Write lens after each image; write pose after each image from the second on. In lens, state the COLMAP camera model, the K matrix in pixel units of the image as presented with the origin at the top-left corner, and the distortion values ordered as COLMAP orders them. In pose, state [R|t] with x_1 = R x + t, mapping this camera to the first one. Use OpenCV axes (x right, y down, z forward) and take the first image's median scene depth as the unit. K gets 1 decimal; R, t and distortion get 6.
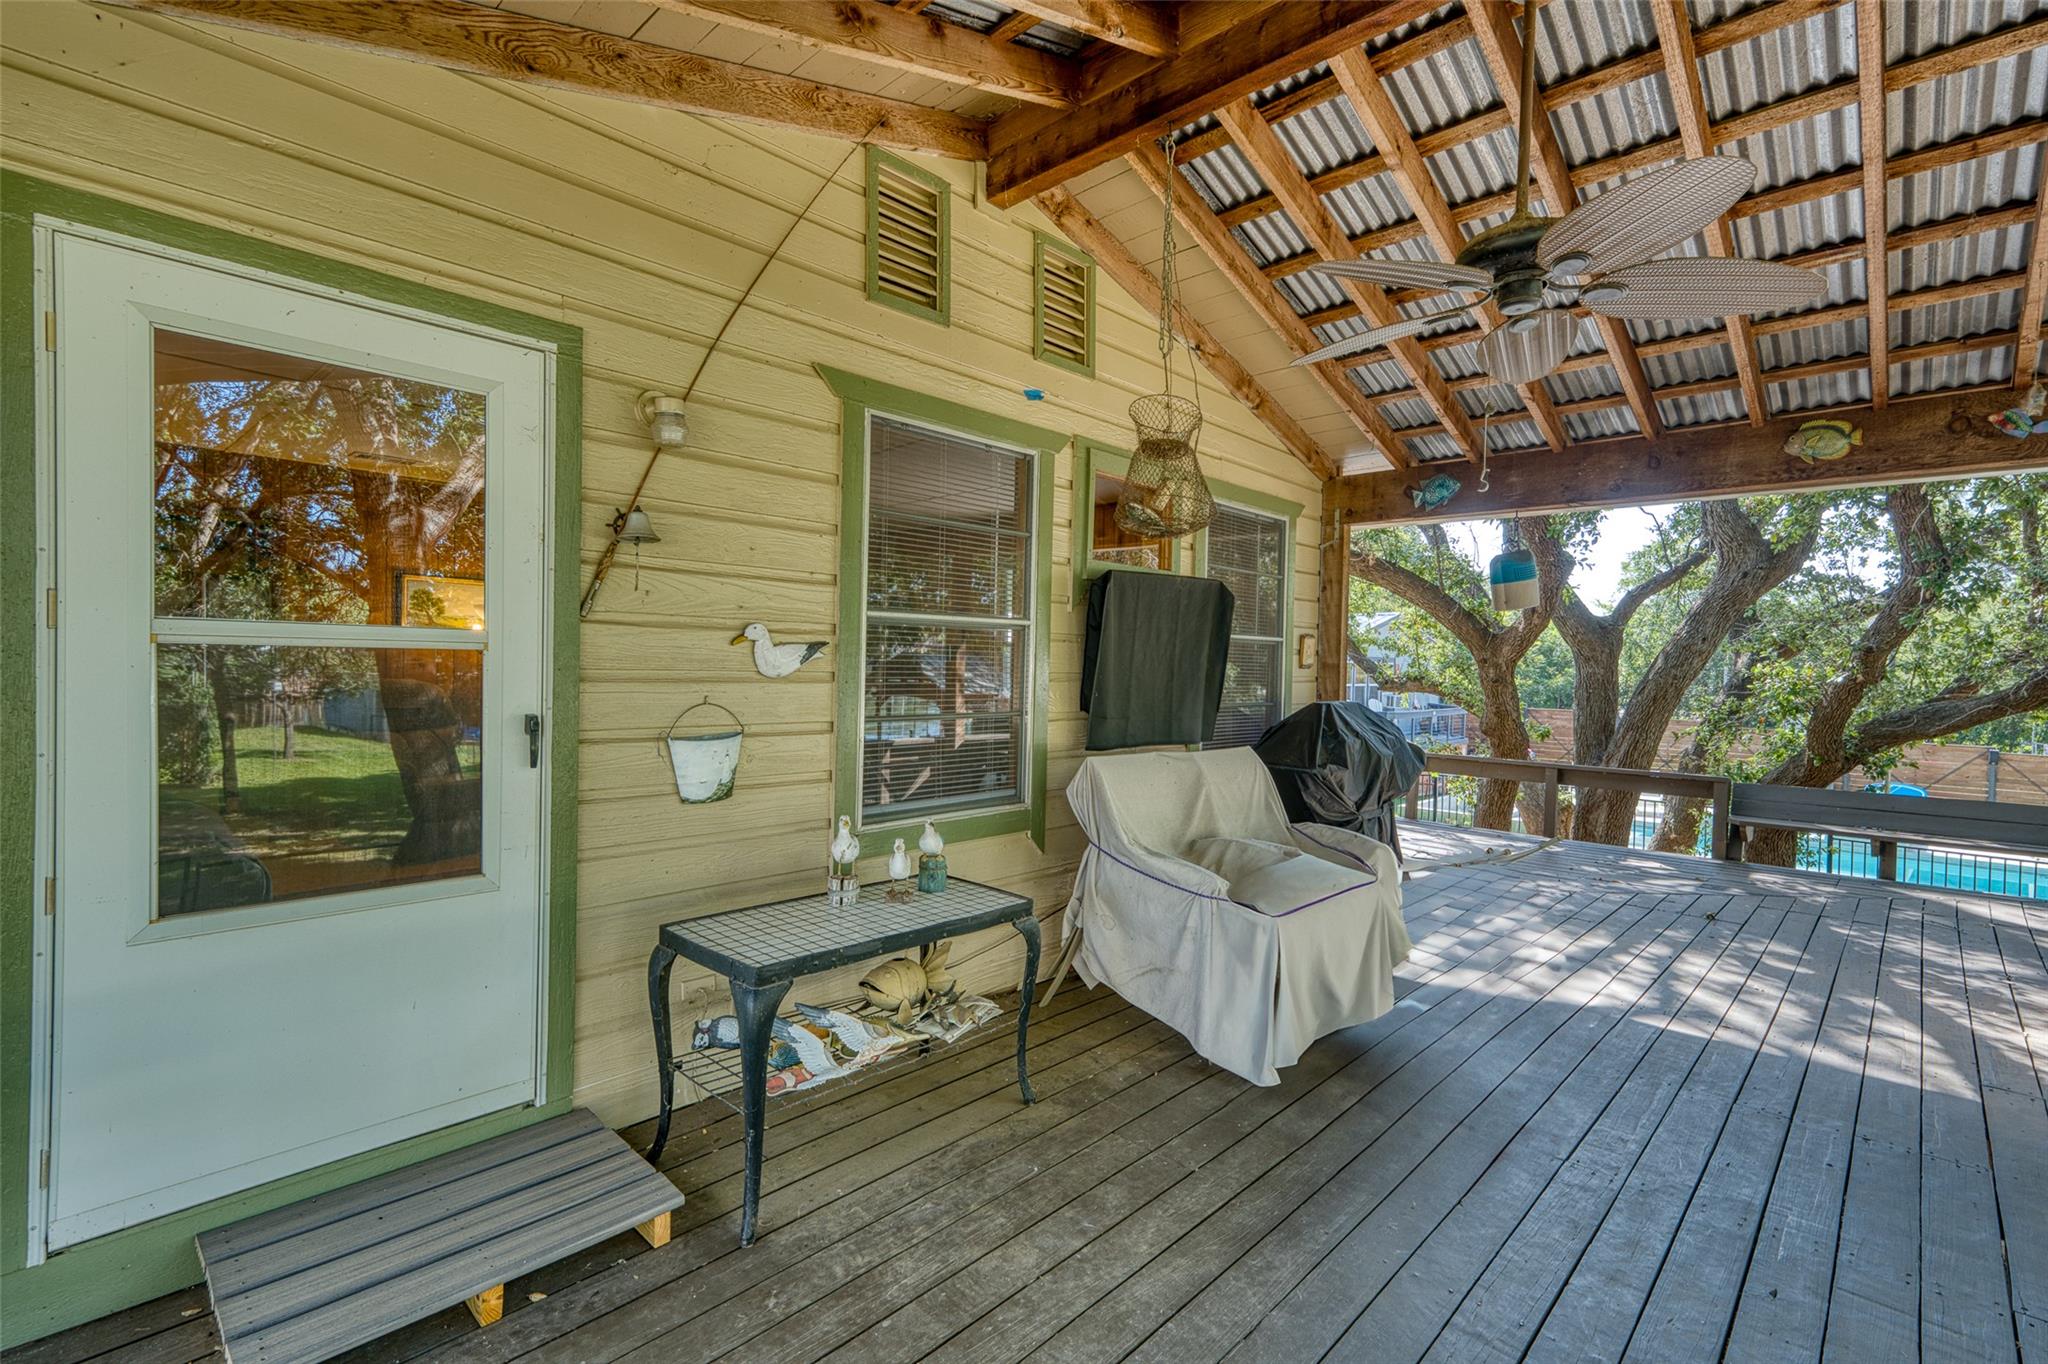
lens RADIAL K [[948.9, 0, 1029.7], [0, 948.9, 679.2], [0, 0, 1]] dist [0.003605, 0.000122]
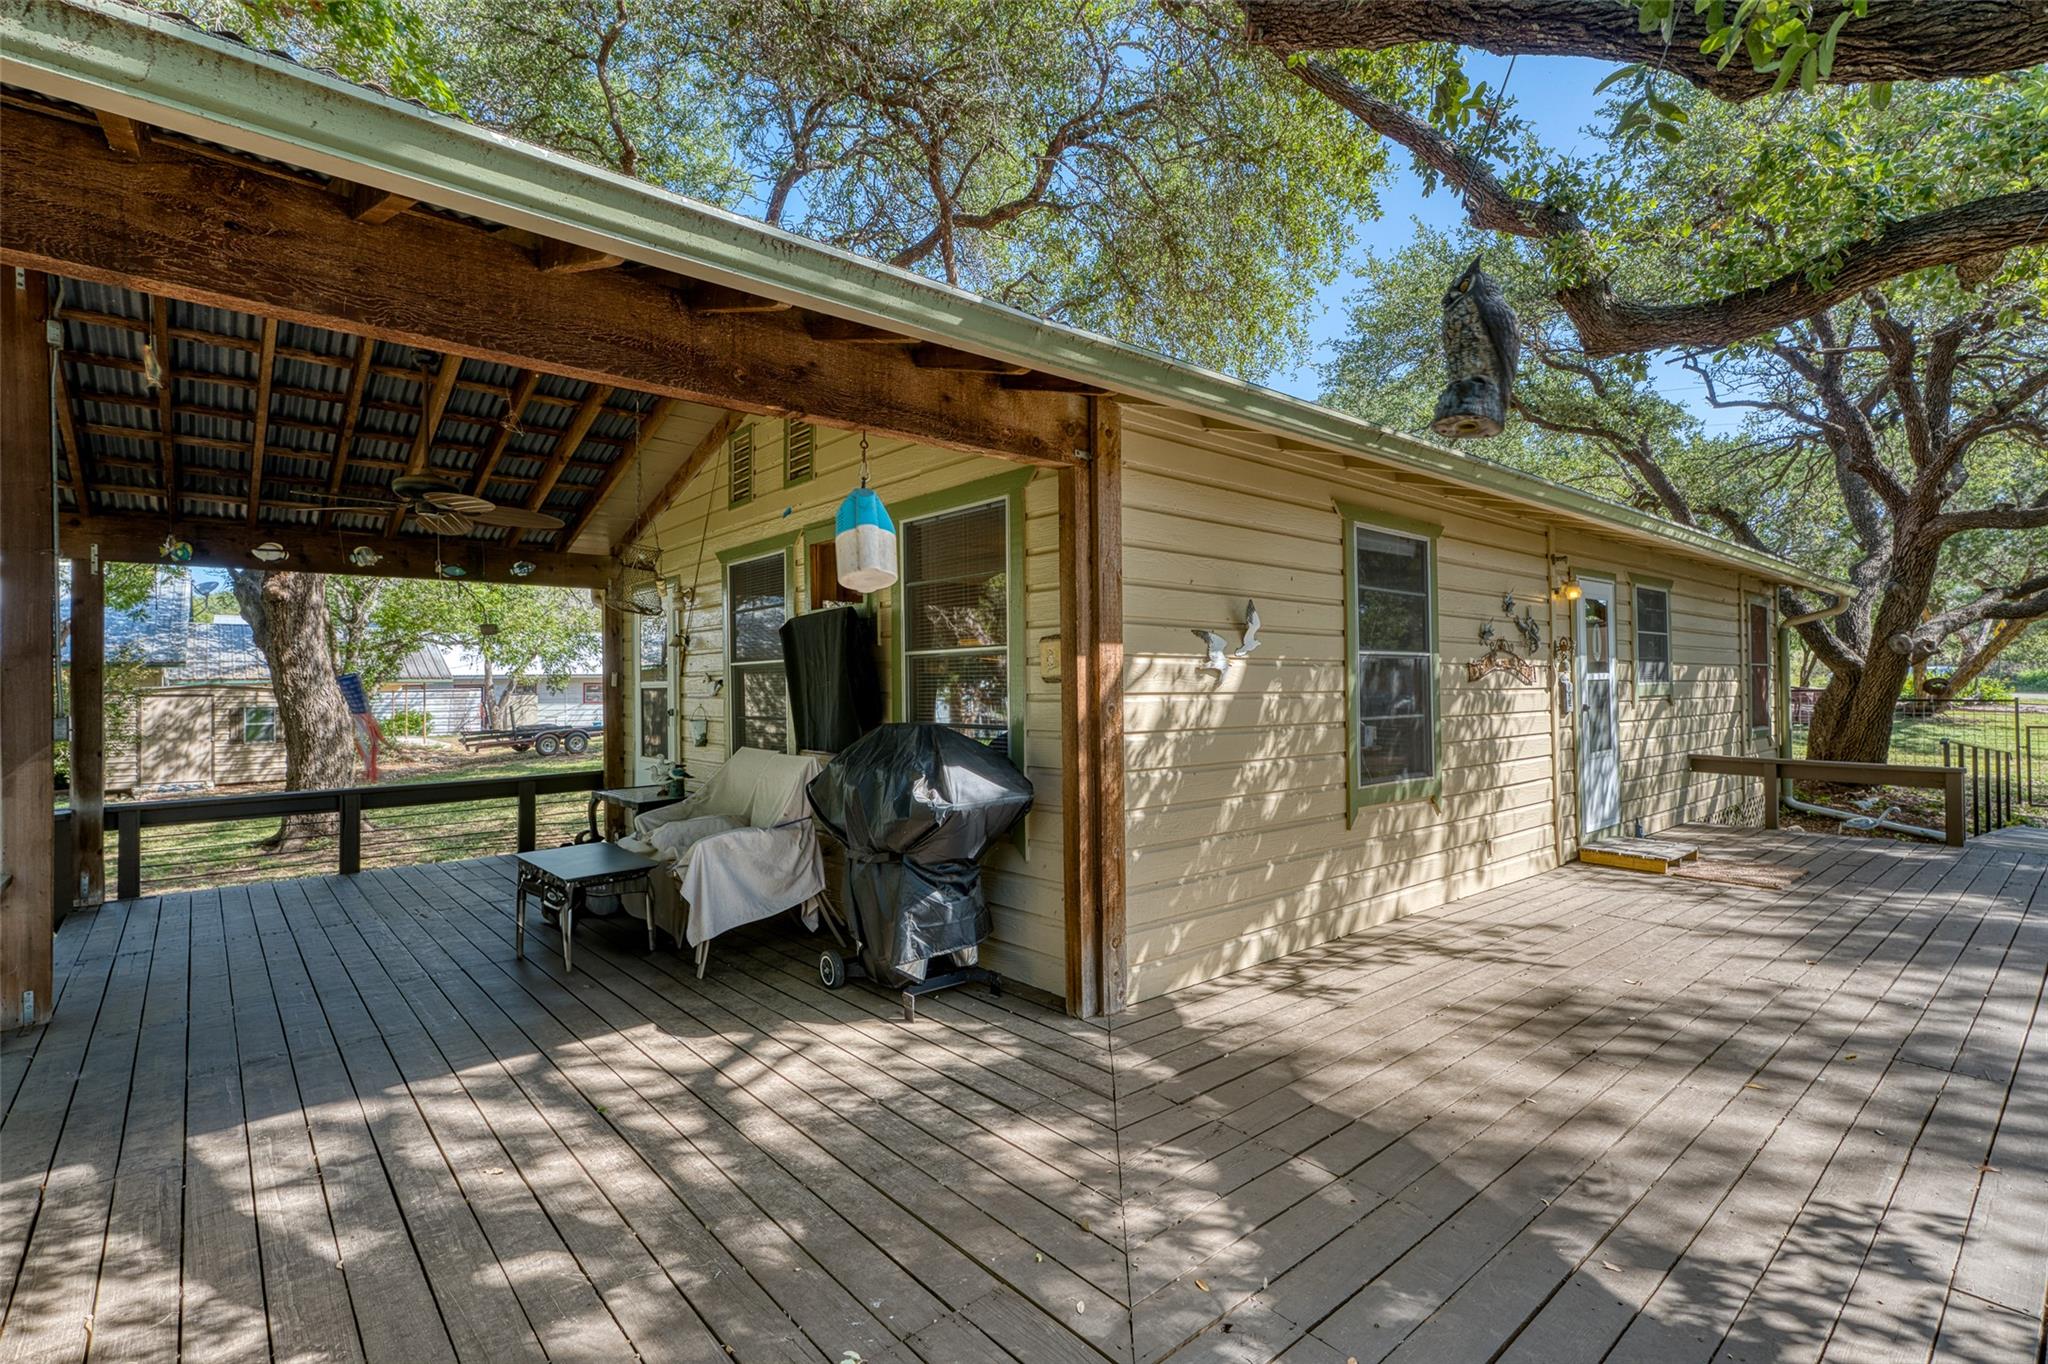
lens RADIAL K [[948.9, 0, 1028.1], [0, 948.9, 682.9], [0, 0, 1]] dist [0.003605, 0.000122]
pose [[-0.100926, -0.016326, -0.994760, 1.565278], [0.000424, 0.999865, -0.016453, 0.004074], [0.994894, -0.002083, -0.100905, 1.618884]]
